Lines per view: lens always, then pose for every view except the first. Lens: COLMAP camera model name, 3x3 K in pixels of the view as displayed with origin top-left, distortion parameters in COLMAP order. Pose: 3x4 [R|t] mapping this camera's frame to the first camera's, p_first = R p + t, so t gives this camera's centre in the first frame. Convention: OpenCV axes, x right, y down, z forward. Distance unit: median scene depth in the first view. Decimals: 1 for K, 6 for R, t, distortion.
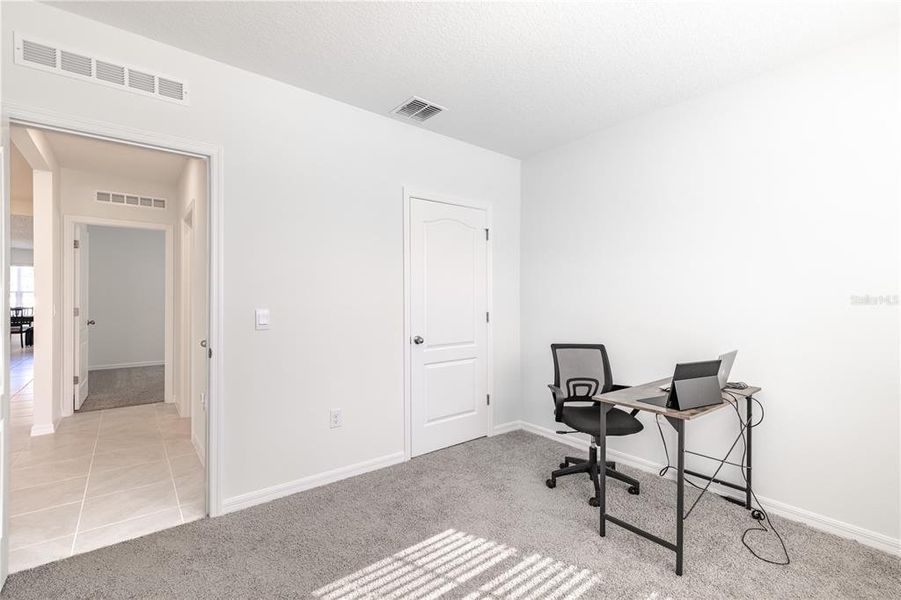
lens RADIAL K [[405.9, 0, 447.8], [0, 405.9, 298.3], [0, 0, 1]] dist [0.002678, 0.000199]
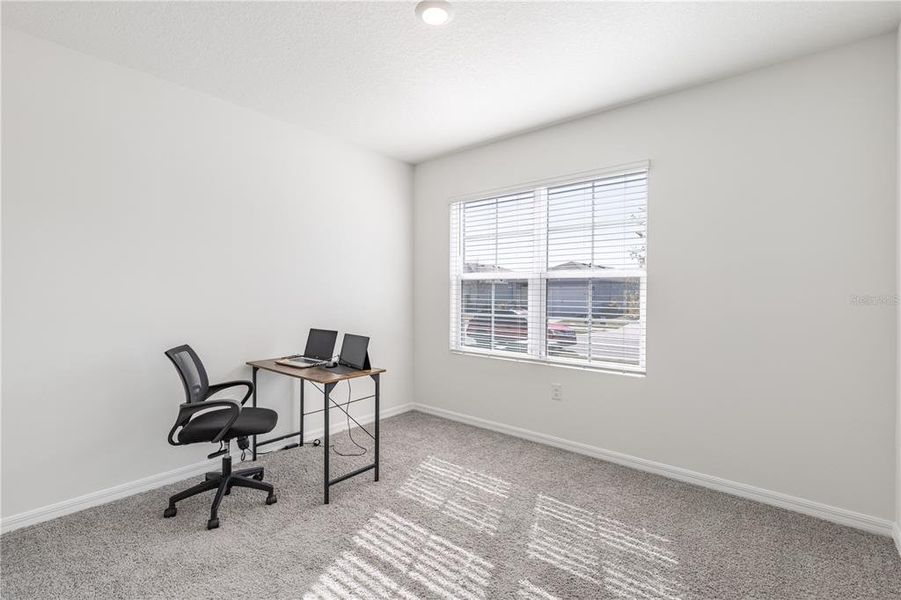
lens RADIAL K [[405.9, 0, 447.8], [0, 405.9, 298.3], [0, 0, 1]] dist [0.002678, 0.000199]
pose [[-0.194092, -0.013020, 0.980897, -0.771578], [-0.005652, 0.999910, 0.012154, 0.008989], [-0.980967, -0.003185, -0.194149, 0.900245]]
